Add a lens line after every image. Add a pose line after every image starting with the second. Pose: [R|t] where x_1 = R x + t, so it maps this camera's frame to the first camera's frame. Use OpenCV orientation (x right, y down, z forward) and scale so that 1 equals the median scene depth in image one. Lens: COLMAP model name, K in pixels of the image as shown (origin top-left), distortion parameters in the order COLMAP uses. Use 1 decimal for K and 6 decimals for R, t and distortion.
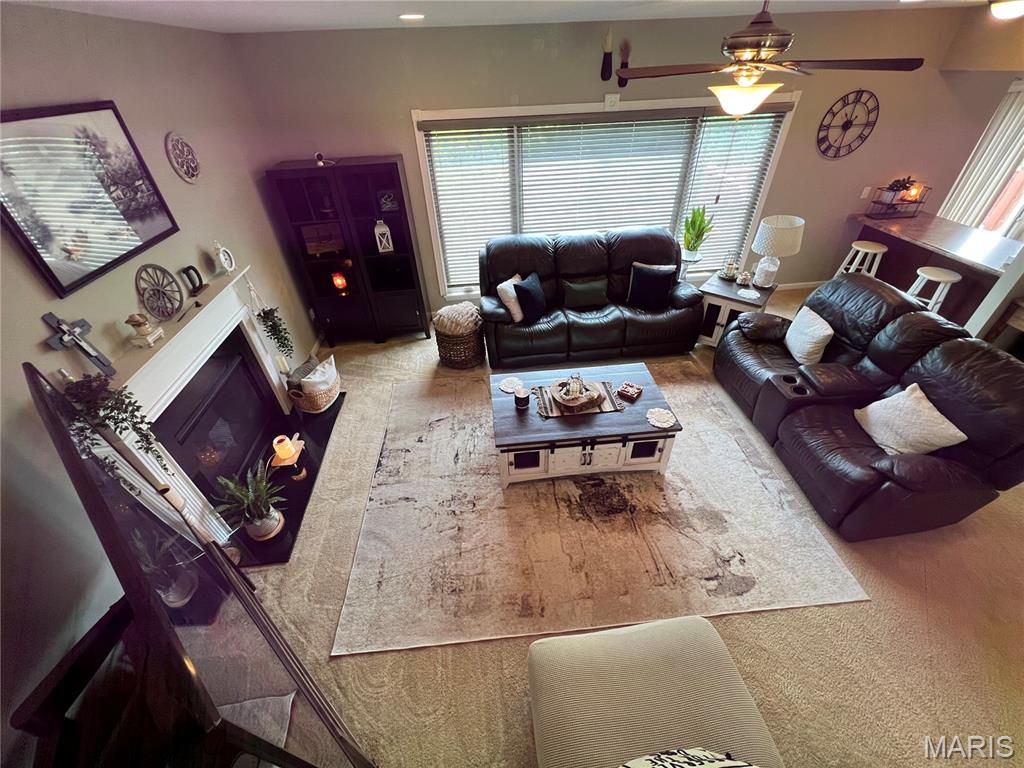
lens RADIAL K [[410.0, 0, 512.8], [0, 410.0, 385.5], [0, 0, 1]] dist [-0.002926, 0.000681]
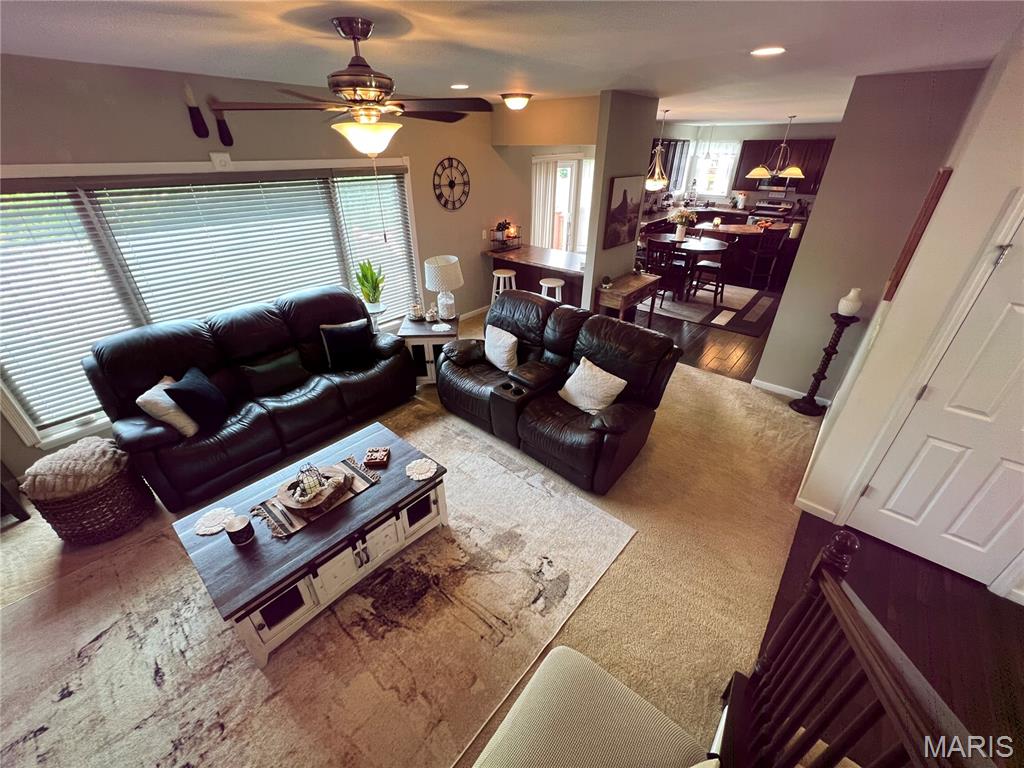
lens RADIAL K [[410.0, 0, 512.8], [0, 410.0, 385.5], [0, 0, 1]] dist [-0.002926, 0.000681]
pose [[0.723038, -0.314327, 0.615153, 0.005119], [0.404321, 0.914583, -0.007902, -0.001334], [-0.560125, 0.254433, 0.788368, 0.090616]]
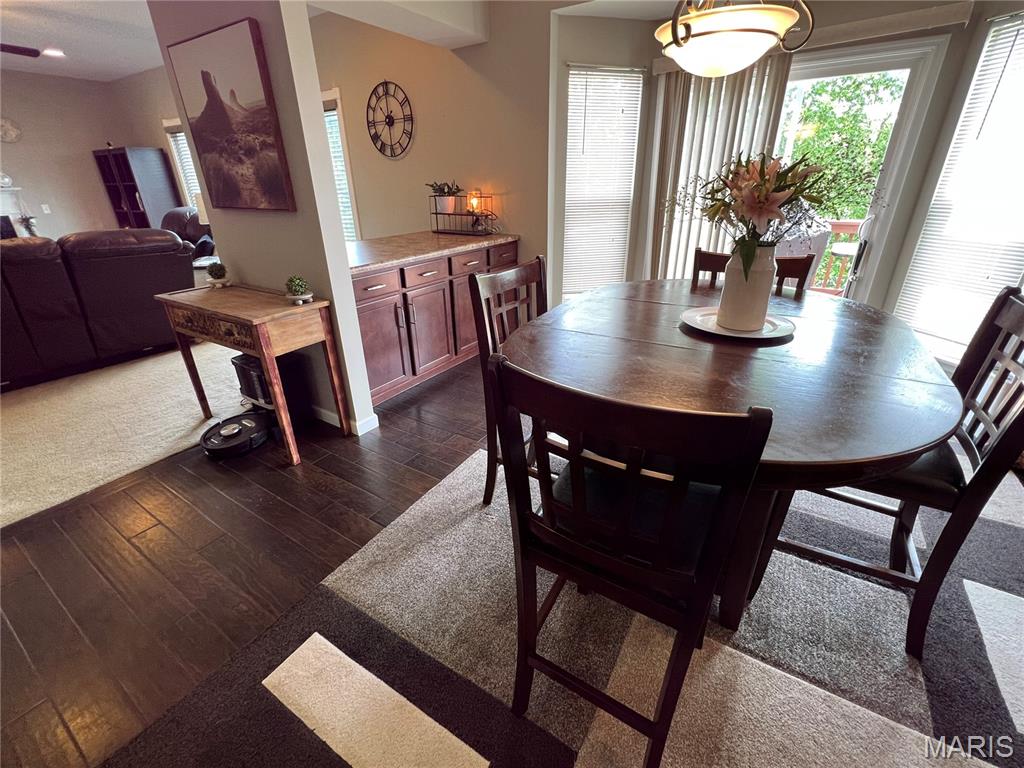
lens RADIAL K [[449.9, 0, 512.0], [0, 449.9, 384.0], [0, 0, 1]] dist [0.001290, 0.000531]
pose [[0.776687, 0.281033, -0.563718, 1.876755], [-0.396965, 0.913247, -0.091650, -0.149753], [0.489056, 0.294959, 0.820867, 0.549195]]
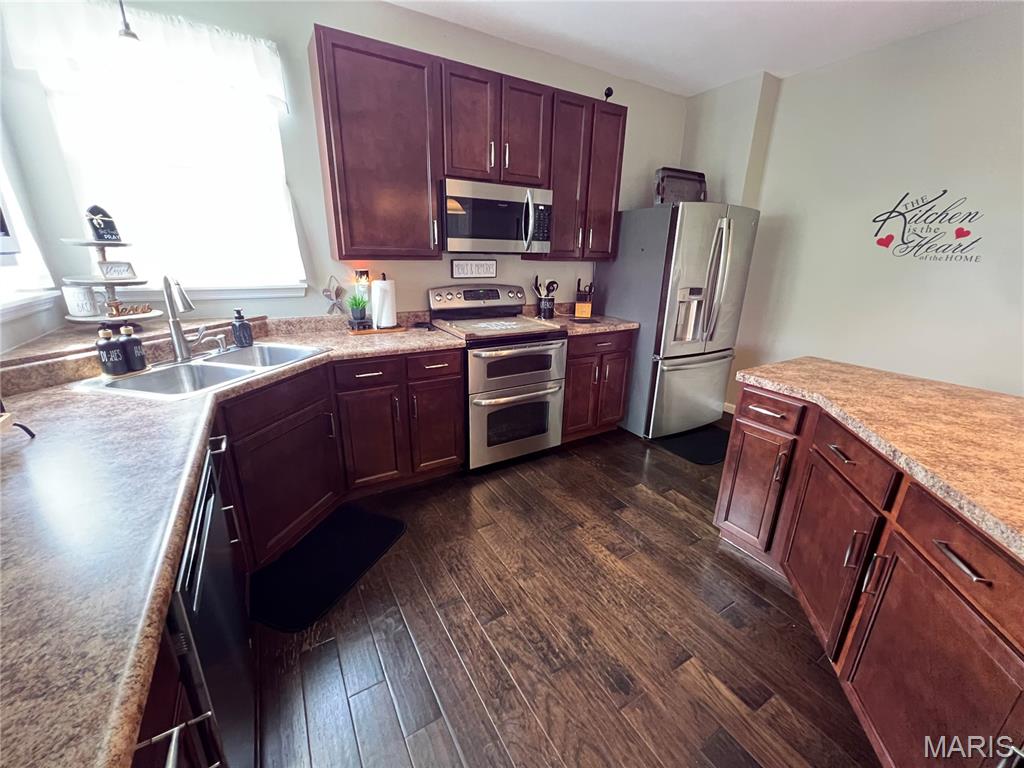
lens RADIAL K [[410.0, 0, 512.8], [0, 410.0, 385.5], [0, 0, 1]] dist [-0.002926, 0.000681]
pose [[-0.423607, -0.254304, 0.869418, 2.333682], [0.556851, 0.683914, 0.471359, -0.606543], [-0.714475, 0.683807, -0.148101, 1.073289]]
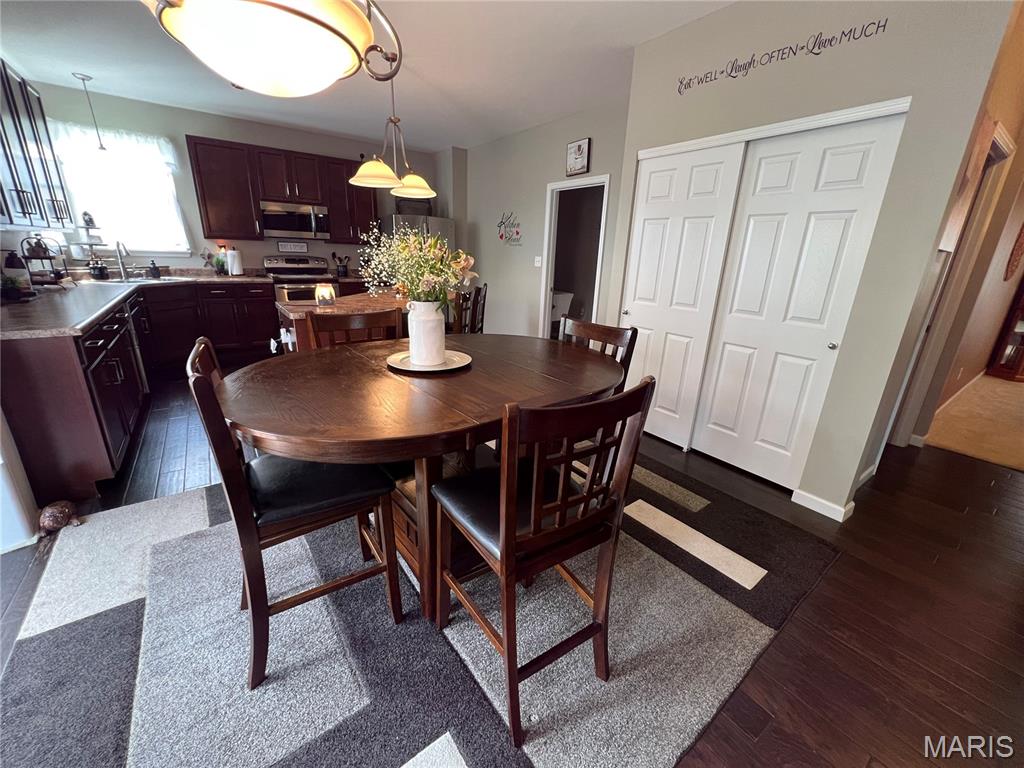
lens RADIAL K [[411.4, 0, 510.6], [0, 411.4, 384.0], [0, 0, 1]] dist [0.004075, 0.000165]
pose [[-0.496358, -0.248937, 0.831660, 1.404539], [0.521872, 0.680009, 0.515012, -0.454528], [-0.693742, 0.689651, -0.207615, 0.962786]]
